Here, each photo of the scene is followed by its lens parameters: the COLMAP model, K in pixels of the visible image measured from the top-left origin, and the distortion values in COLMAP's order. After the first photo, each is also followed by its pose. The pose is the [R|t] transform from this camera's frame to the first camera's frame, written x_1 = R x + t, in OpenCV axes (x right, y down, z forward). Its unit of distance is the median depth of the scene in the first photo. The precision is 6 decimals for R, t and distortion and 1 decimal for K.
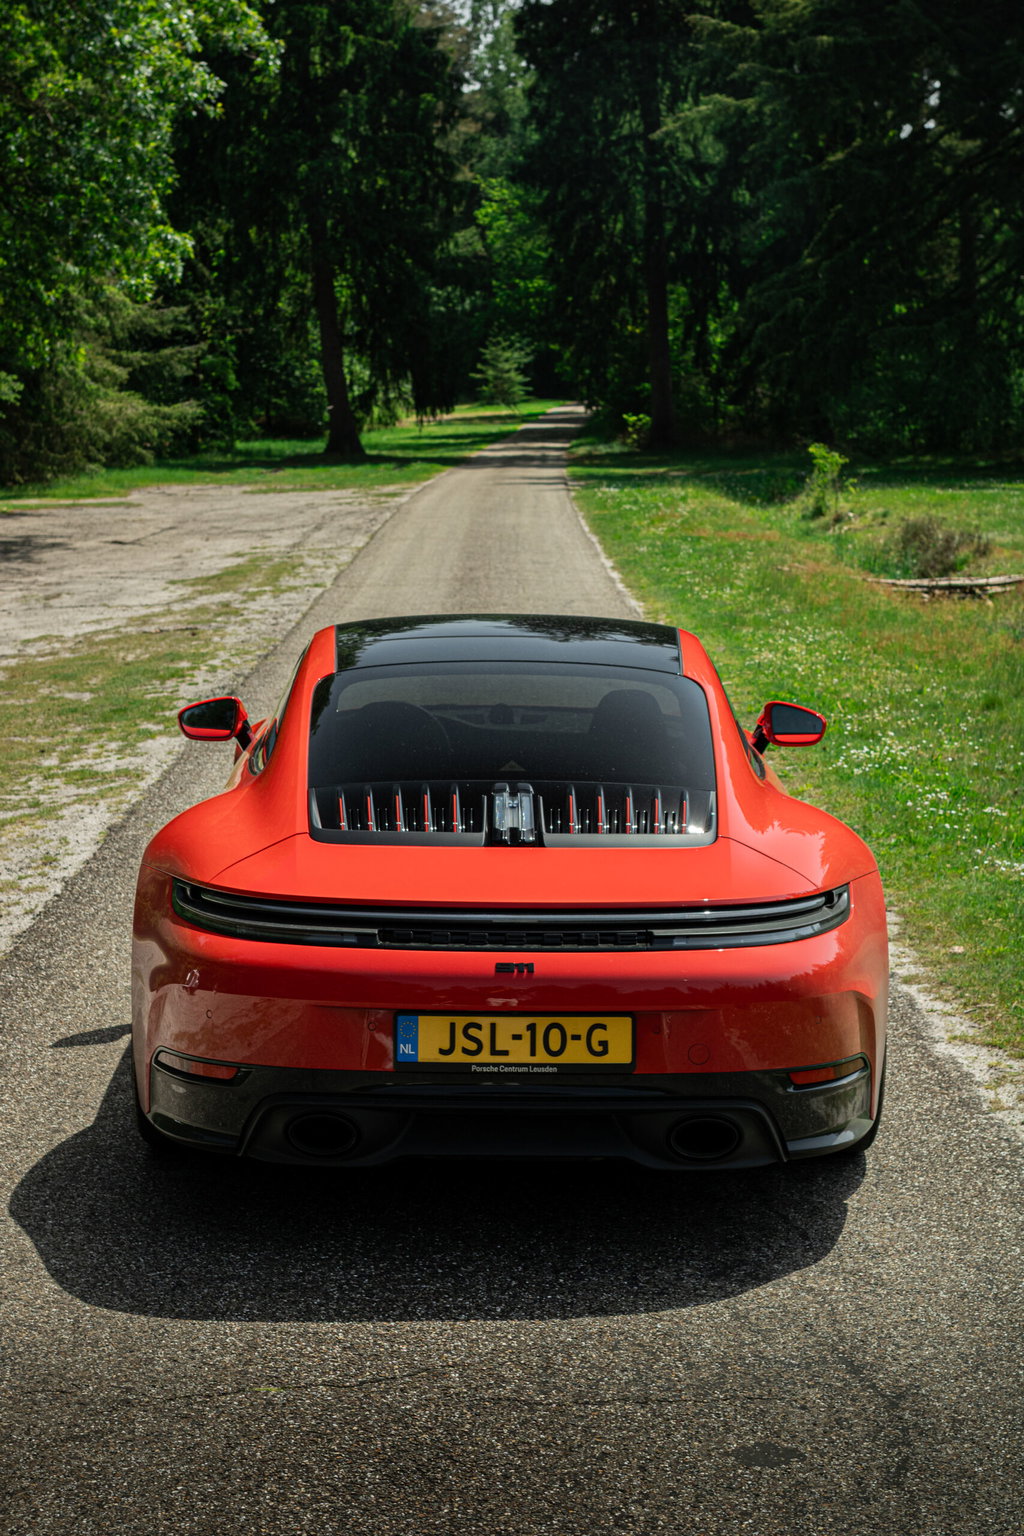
lens RADIAL K [[2552.2, 0, 472.7], [0, 2552.2, 714.4], [0, 0, 1]] dist [0.018636, -0.024077]
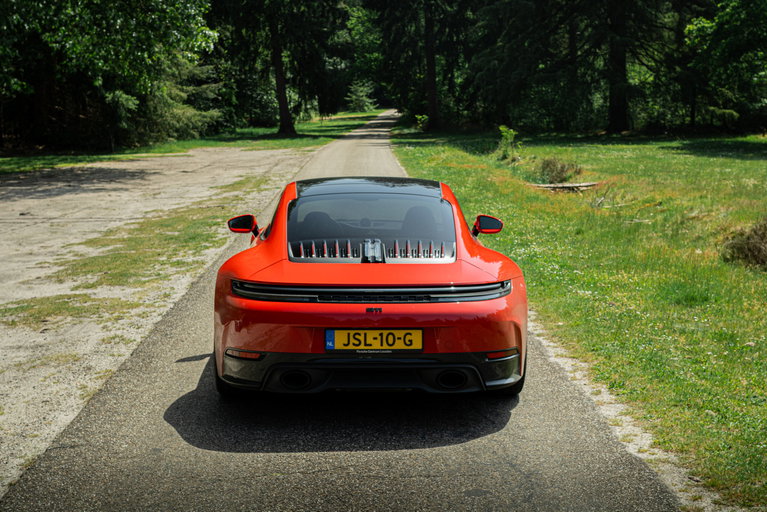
lens RADIAL K [[1191.7, 0, 383.5], [0, 1191.7, 256.0], [0, 0, 1]] dist [0.007397, 0.008401]
pose [[0.999482, -0.007406, 0.031321, -0.003616], [0.007475, 0.999970, -0.002098, 0.018302], [-0.031304, 0.002331, 0.999507, -0.052066]]
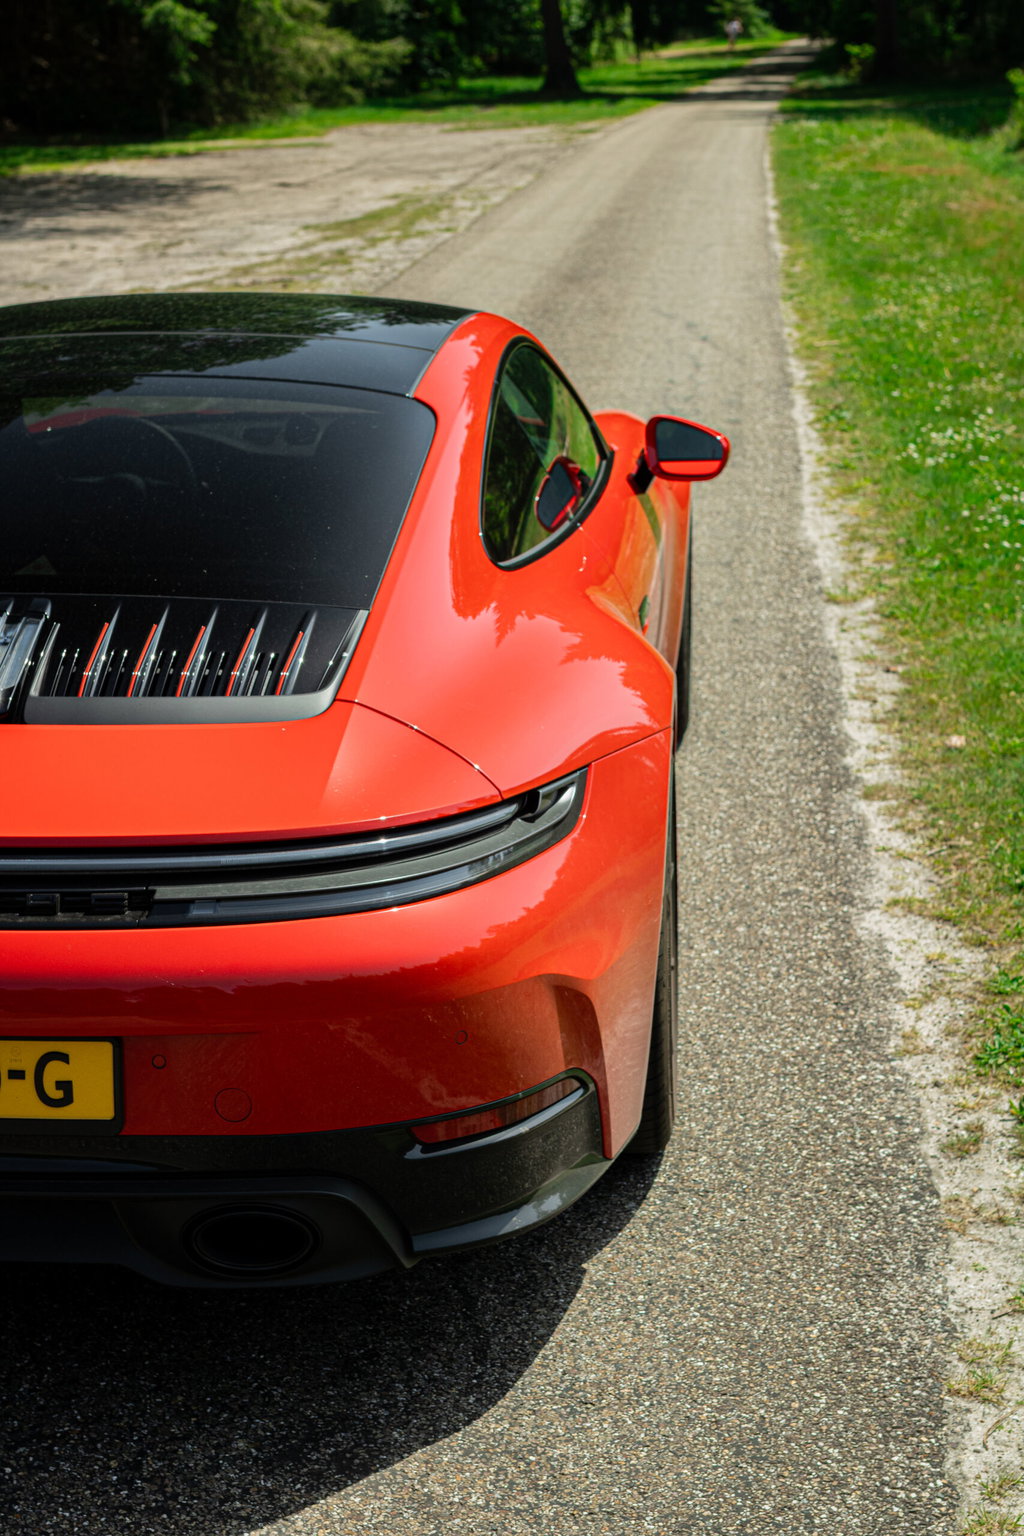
lens RADIAL K [[2386.6, 0, 510.9], [0, 2386.6, 690.4], [0, 0, 1]] dist [0.007397, 0.008401]
pose [[0.995756, 0.009107, -0.091576, 0.073399], [0.004073, 0.989755, 0.142715, -0.013075], [0.091938, -0.142482, 0.985518, 0.180620]]
